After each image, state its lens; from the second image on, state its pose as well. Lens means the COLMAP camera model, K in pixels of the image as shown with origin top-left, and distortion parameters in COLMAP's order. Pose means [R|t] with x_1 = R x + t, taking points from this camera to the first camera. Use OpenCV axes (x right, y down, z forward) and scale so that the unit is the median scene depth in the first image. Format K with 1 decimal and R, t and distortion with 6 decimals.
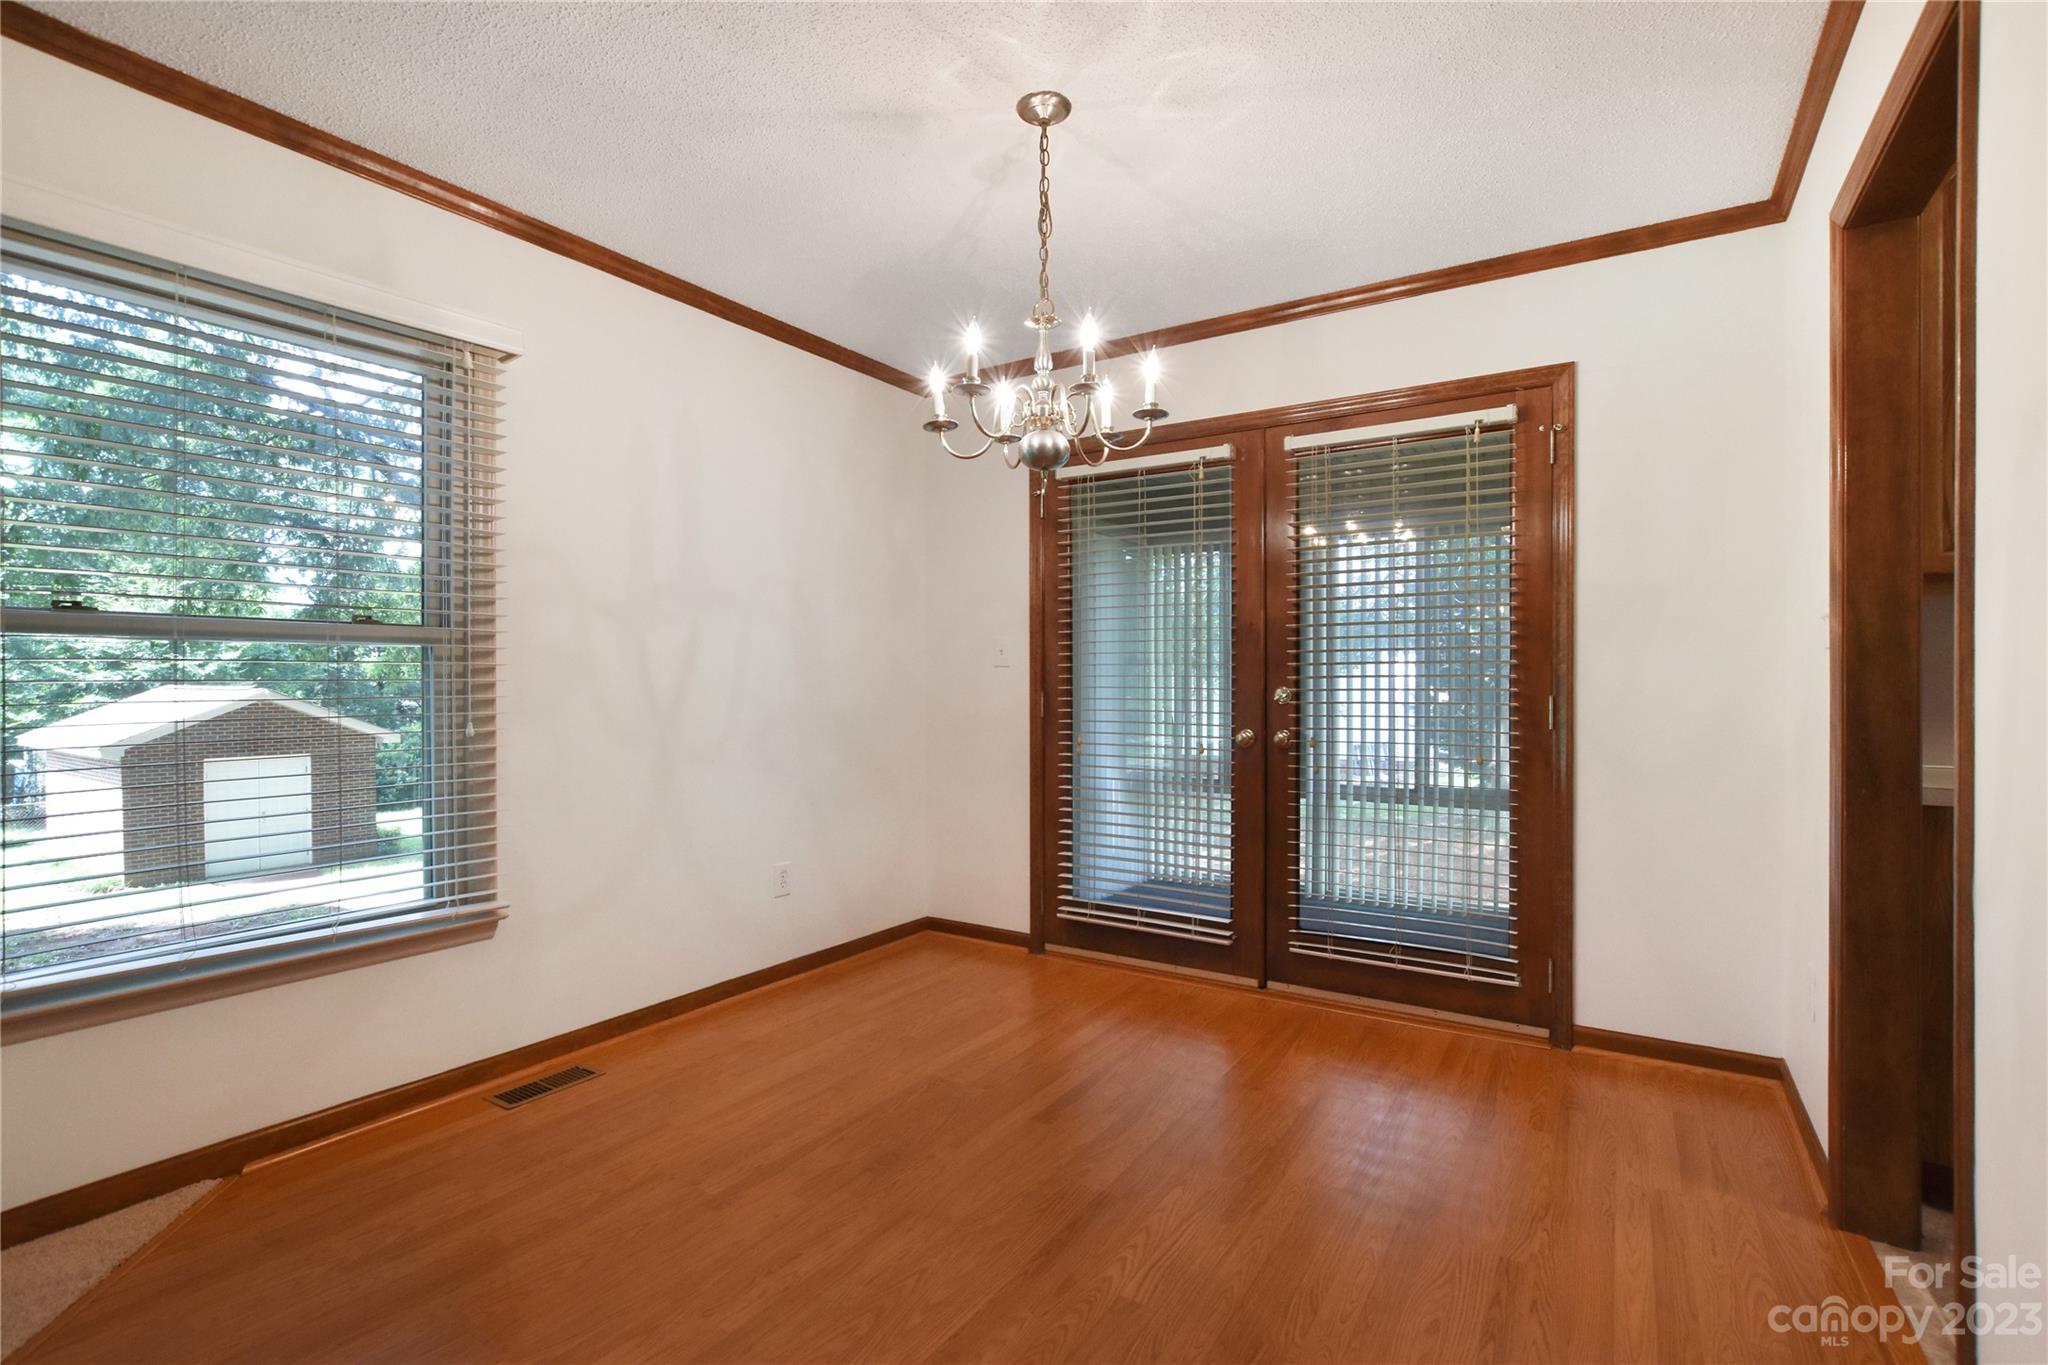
lens RADIAL K [[959.6, 0, 1030.3], [0, 959.6, 676.5], [0, 0, 1]] dist [-0.019655, 0.001583]
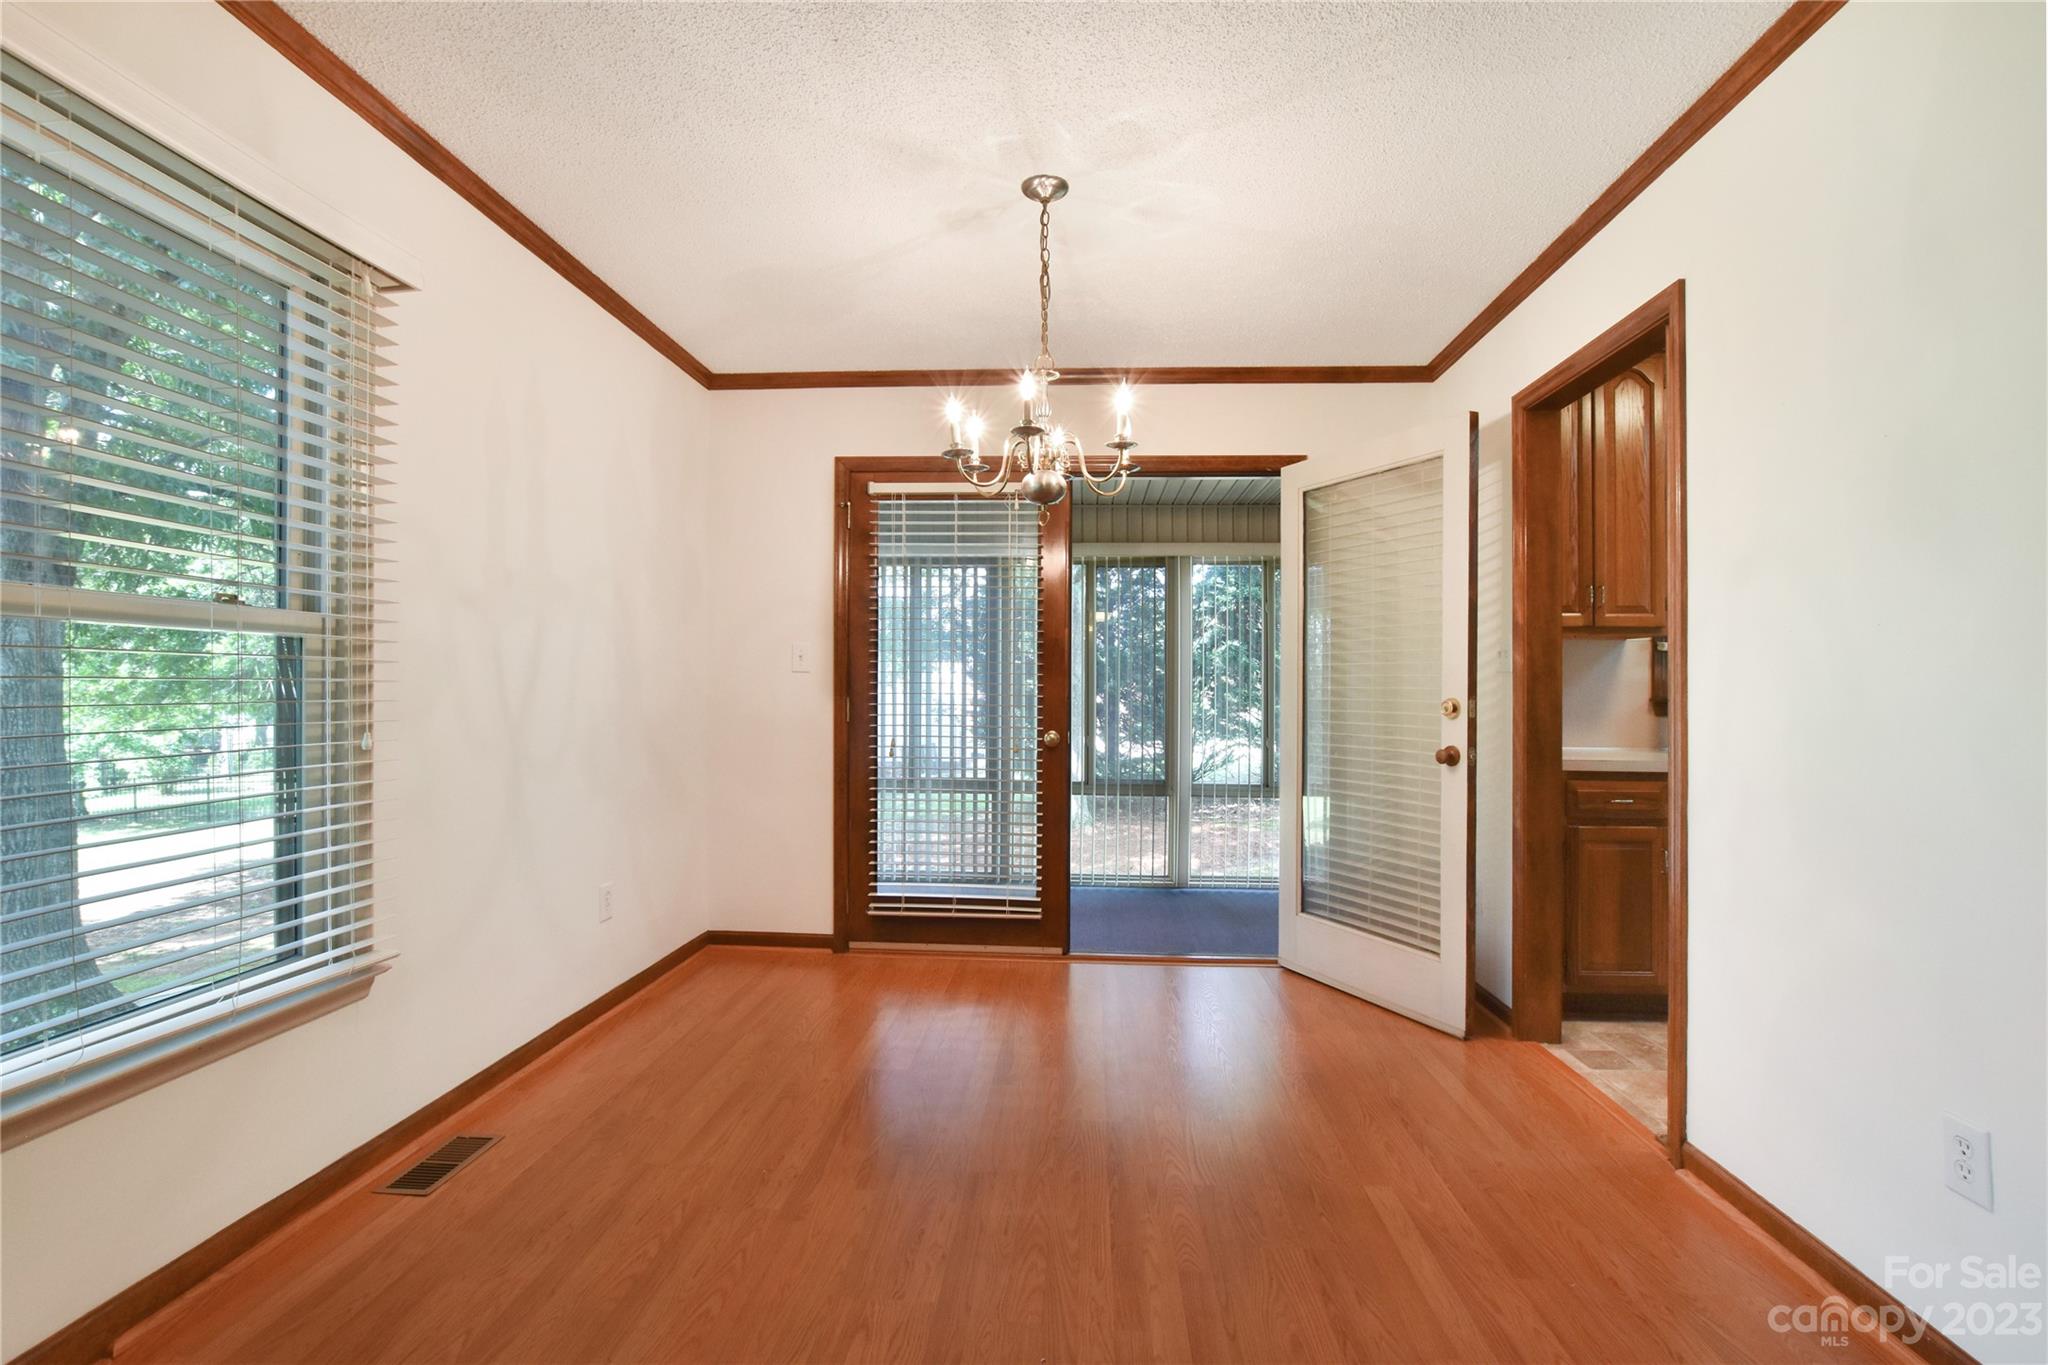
lens RADIAL K [[959.6, 0, 1045.2], [0, 959.6, 676.6], [0, 0, 1]] dist [-0.019655, 0.001583]
pose [[0.864223, 0.017911, 0.502789, -0.333748], [-0.015680, 0.999840, -0.008665, -0.000643], [-0.502864, -0.000395, 0.864366, 0.006371]]
